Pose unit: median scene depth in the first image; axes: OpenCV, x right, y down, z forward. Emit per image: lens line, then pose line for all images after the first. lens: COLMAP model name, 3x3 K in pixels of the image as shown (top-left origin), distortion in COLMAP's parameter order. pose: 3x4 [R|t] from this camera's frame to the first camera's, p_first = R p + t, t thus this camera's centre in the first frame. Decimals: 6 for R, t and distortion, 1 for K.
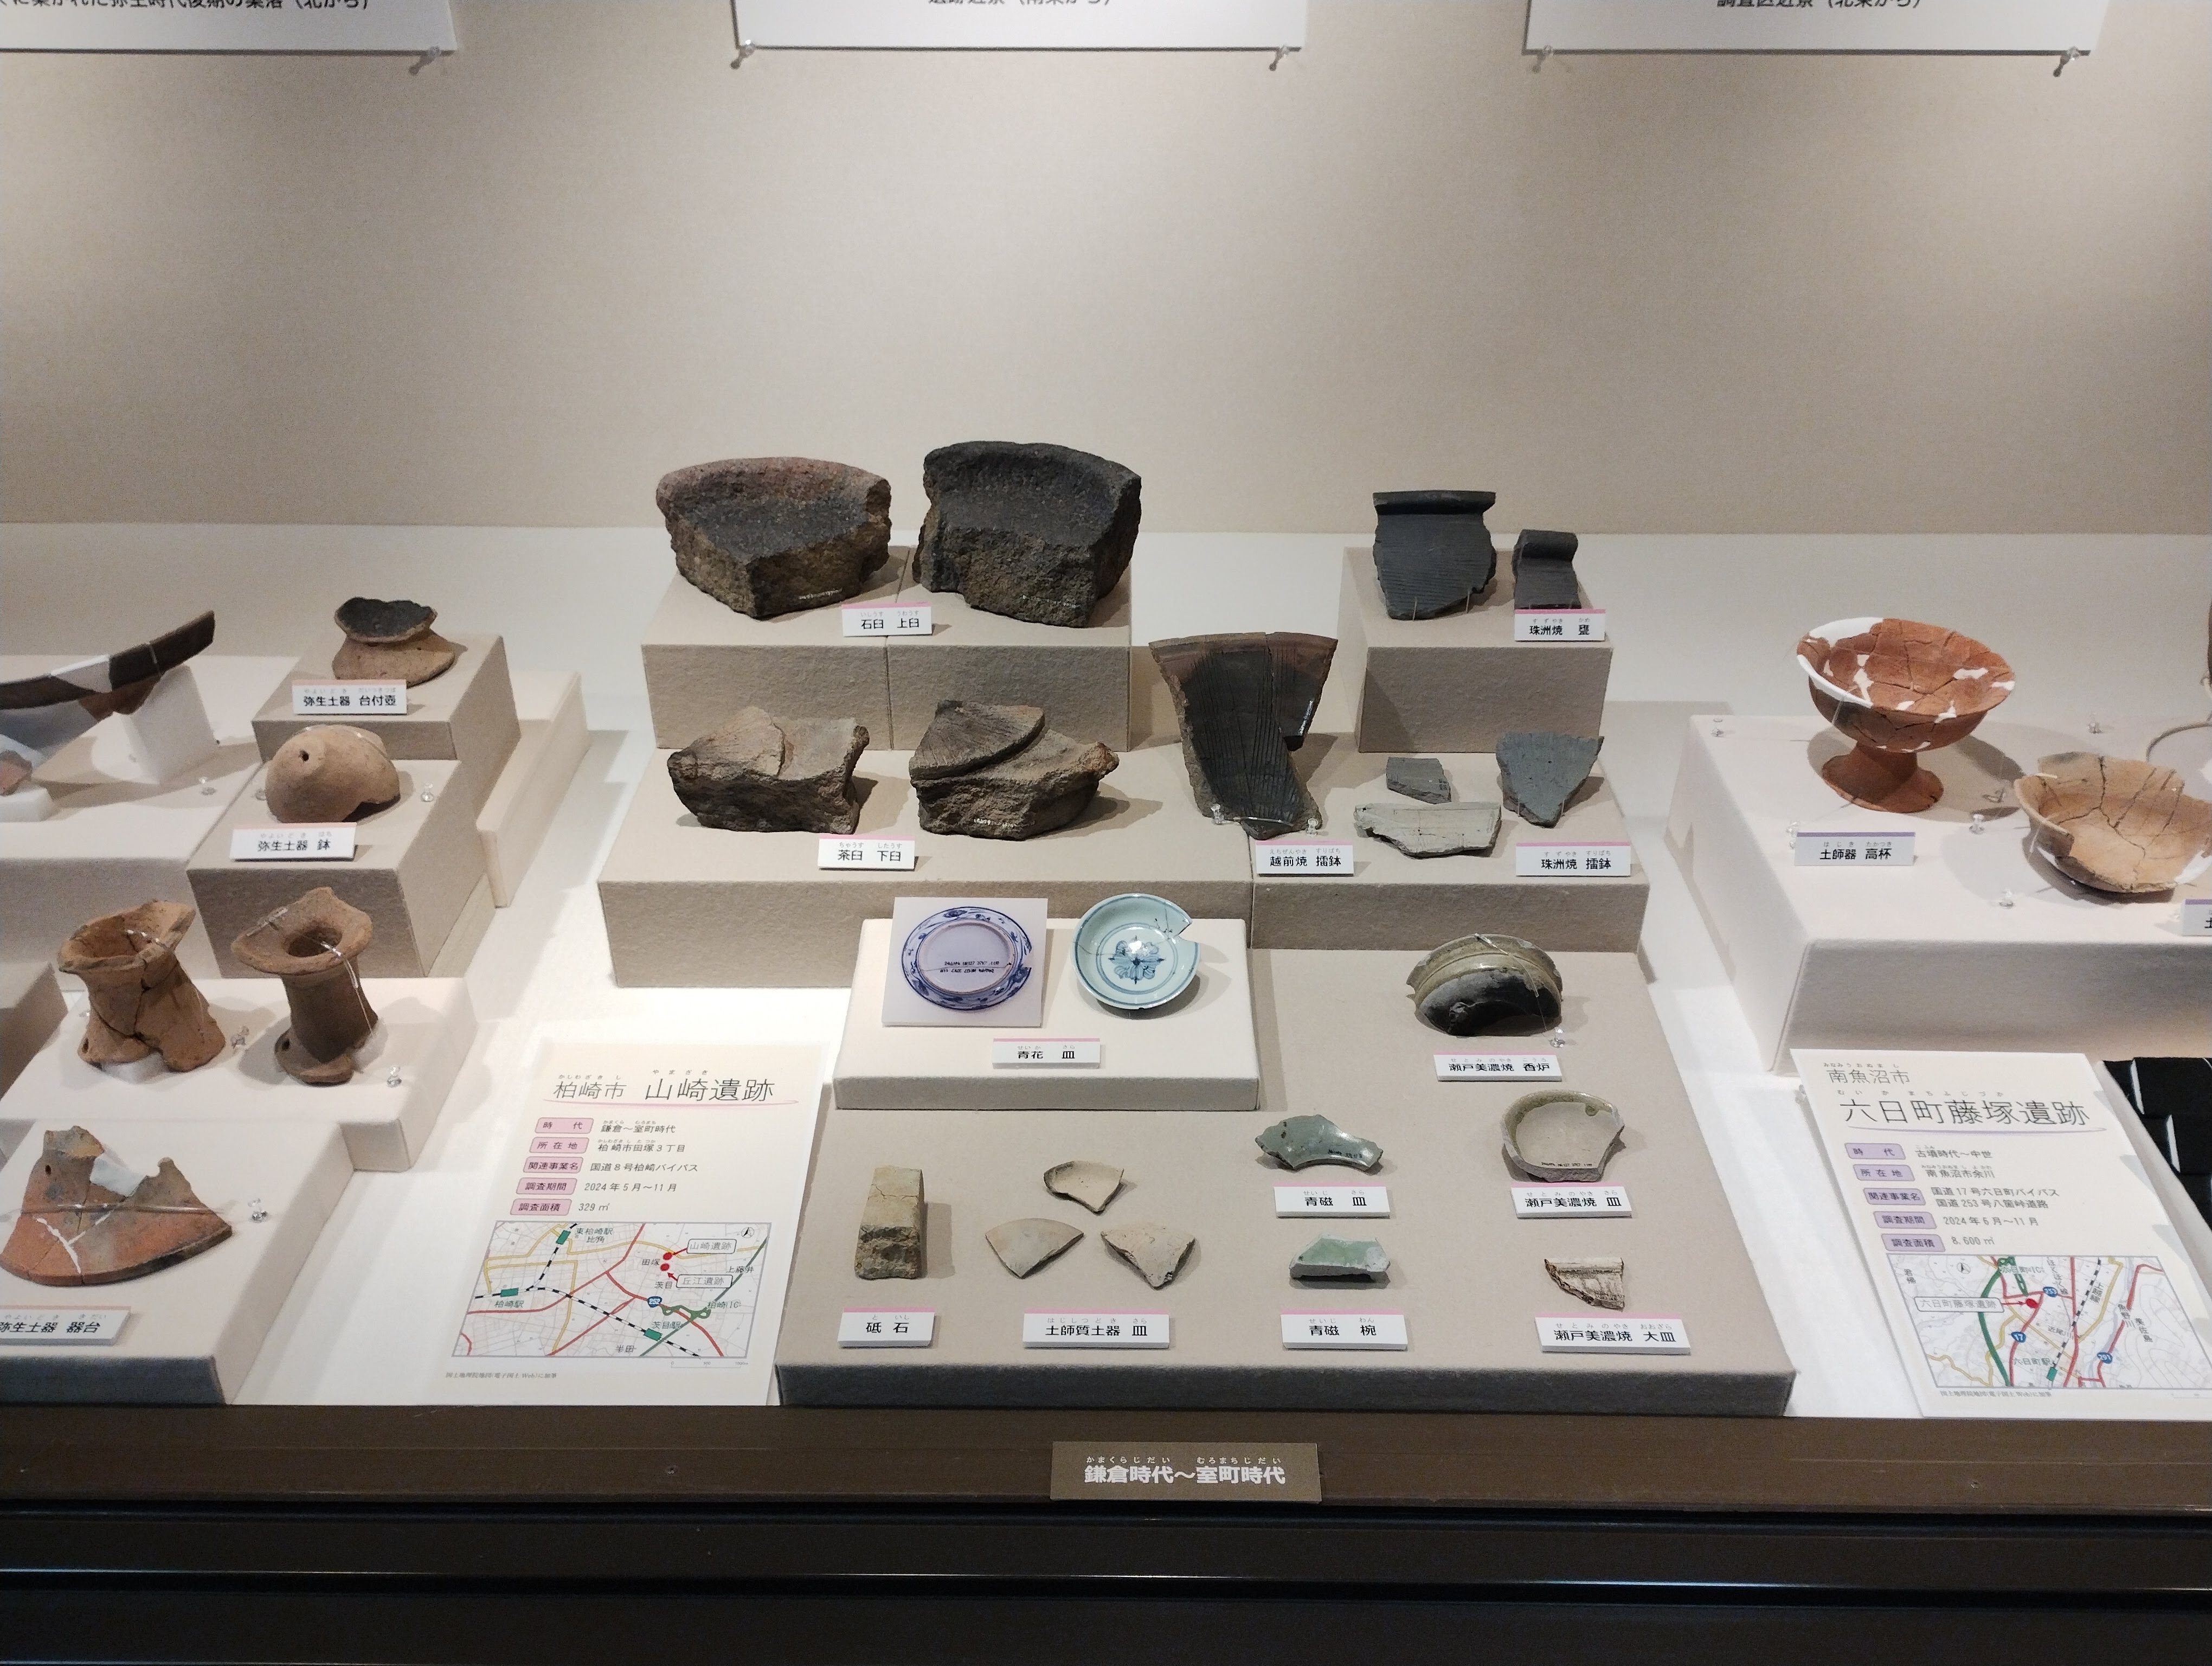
lens RADIAL K [[1839.4, 0, 1129.0], [0, 1839.4, 833.0], [0, 0, 1]] dist [0.064344, -0.080411]
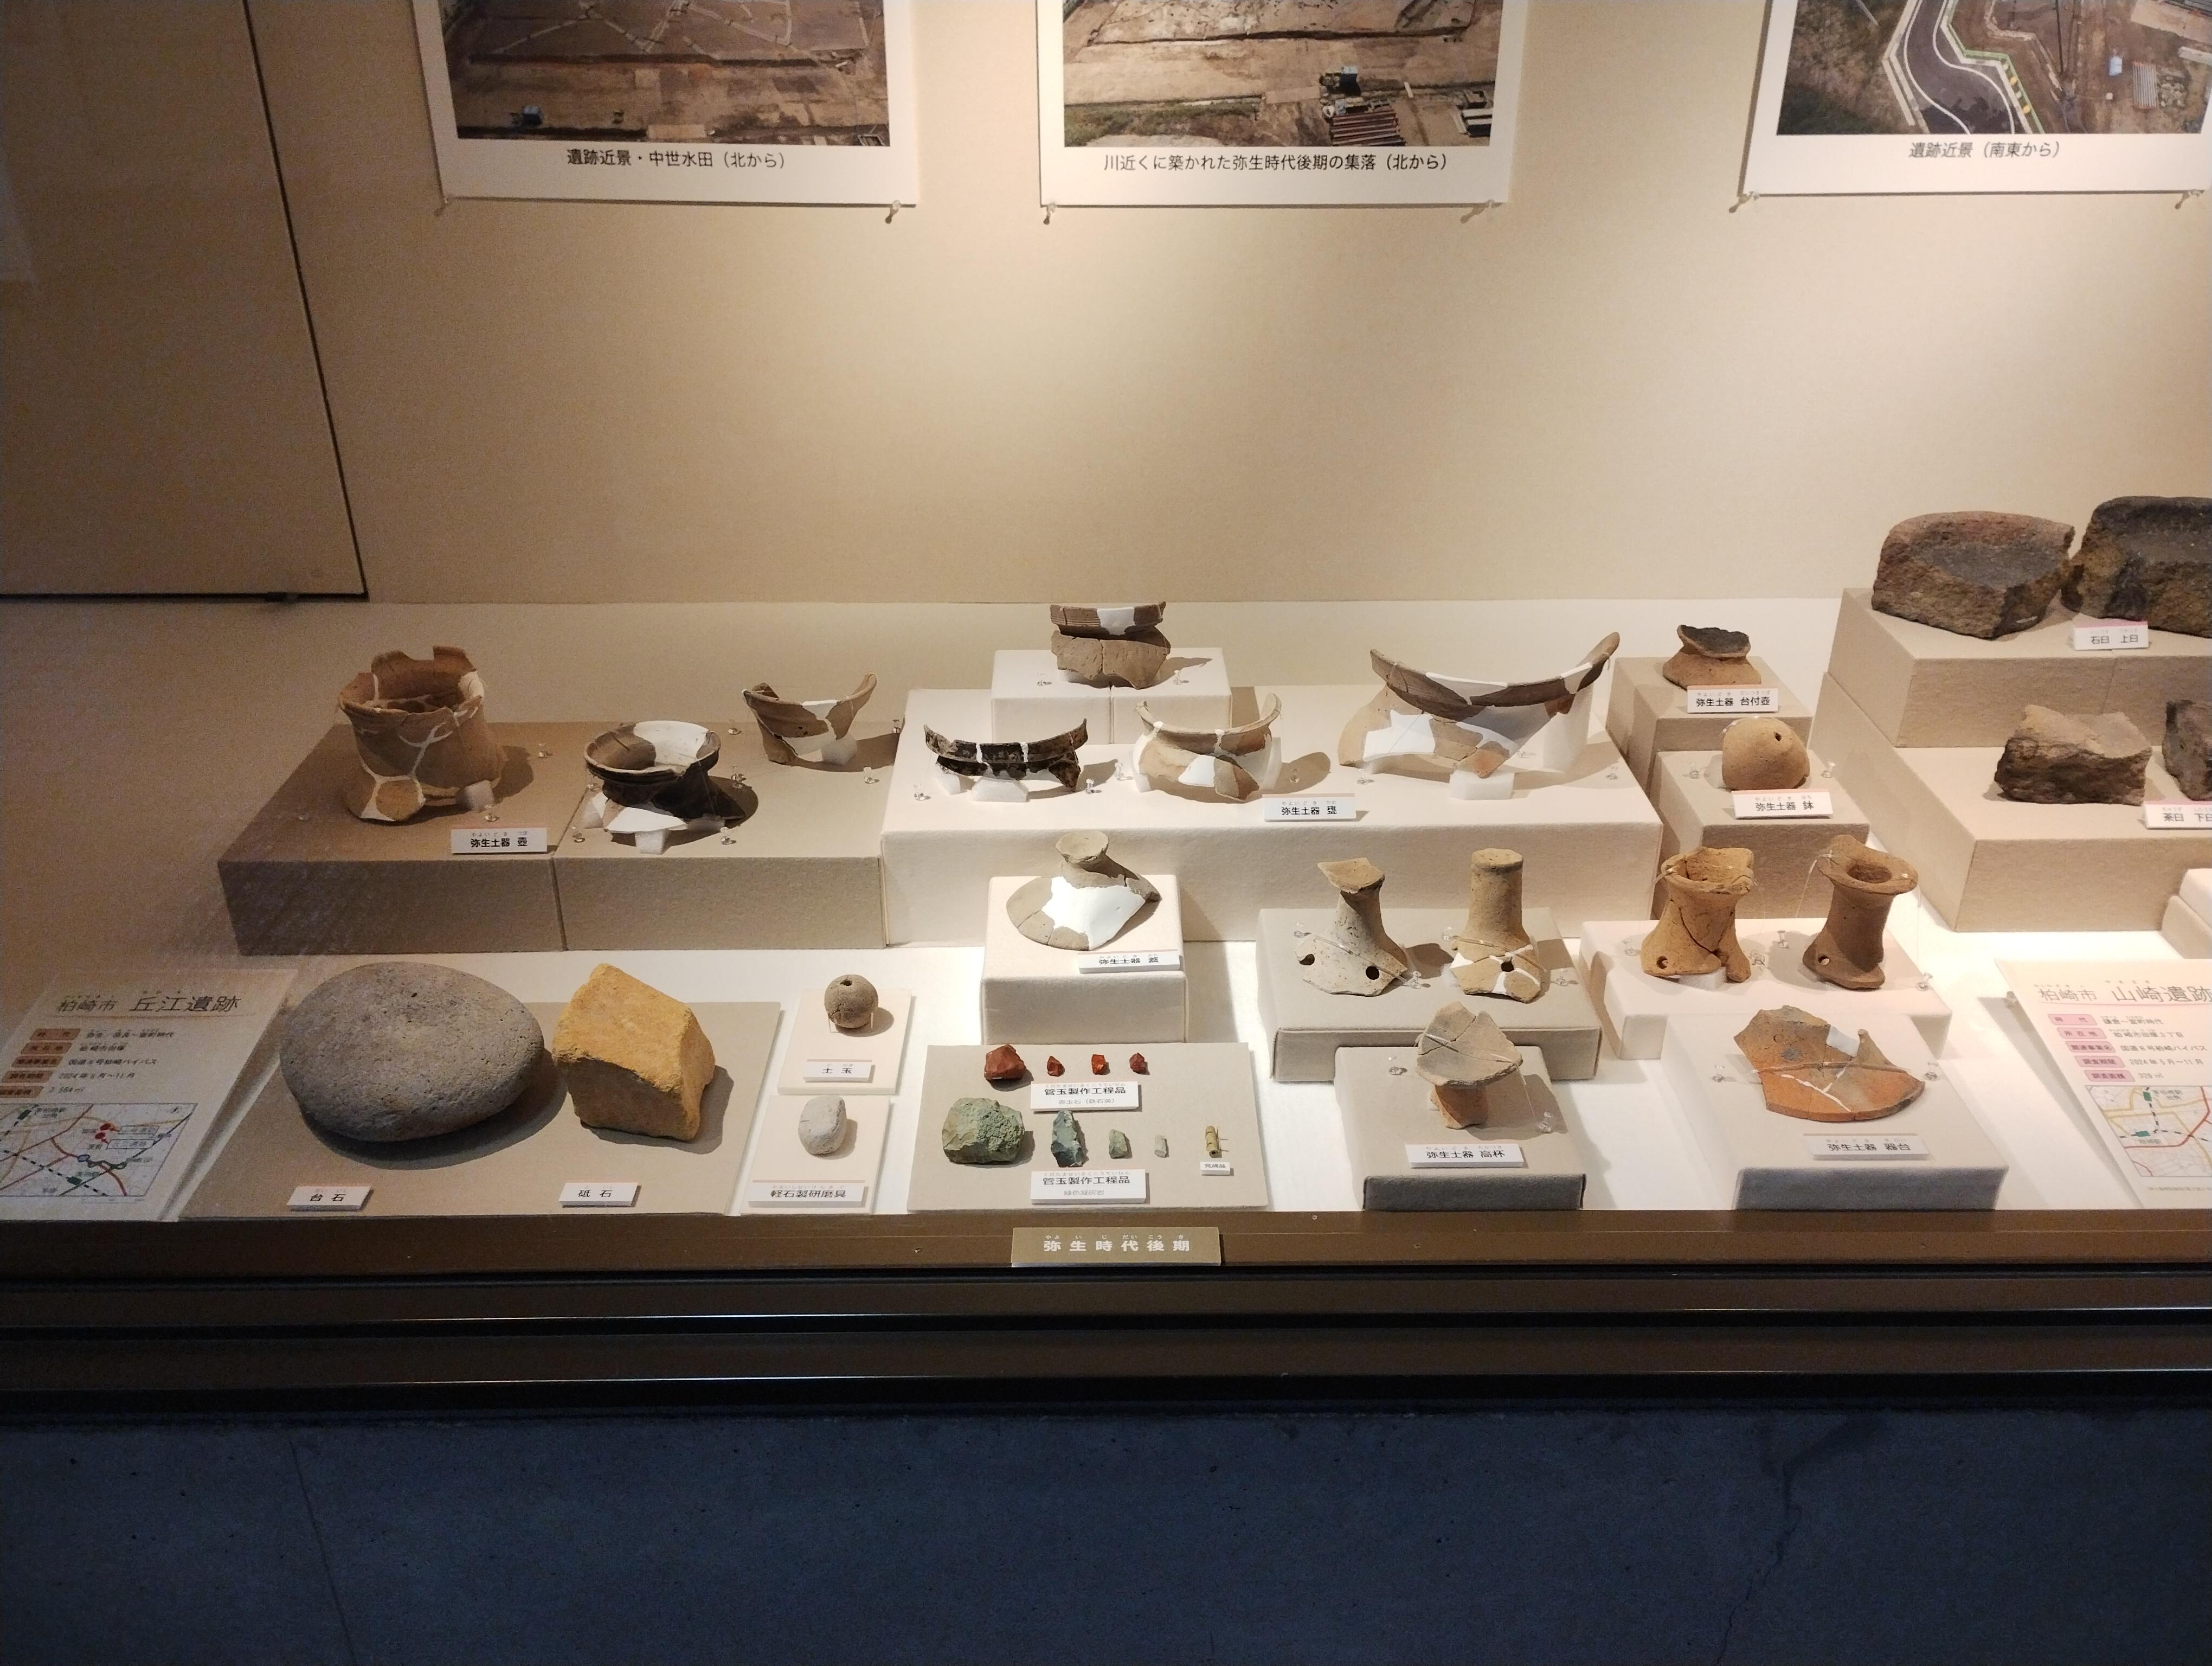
lens RADIAL K [[1839.4, 0, 1129.0], [0, 1839.4, 833.0], [0, 0, 1]] dist [0.064344, -0.080411]
pose [[0.999873, -0.011479, 0.011095, -0.833252], [0.012355, 0.996522, -0.082404, 0.112371], [-0.010110, 0.082531, 0.996537, -0.219327]]
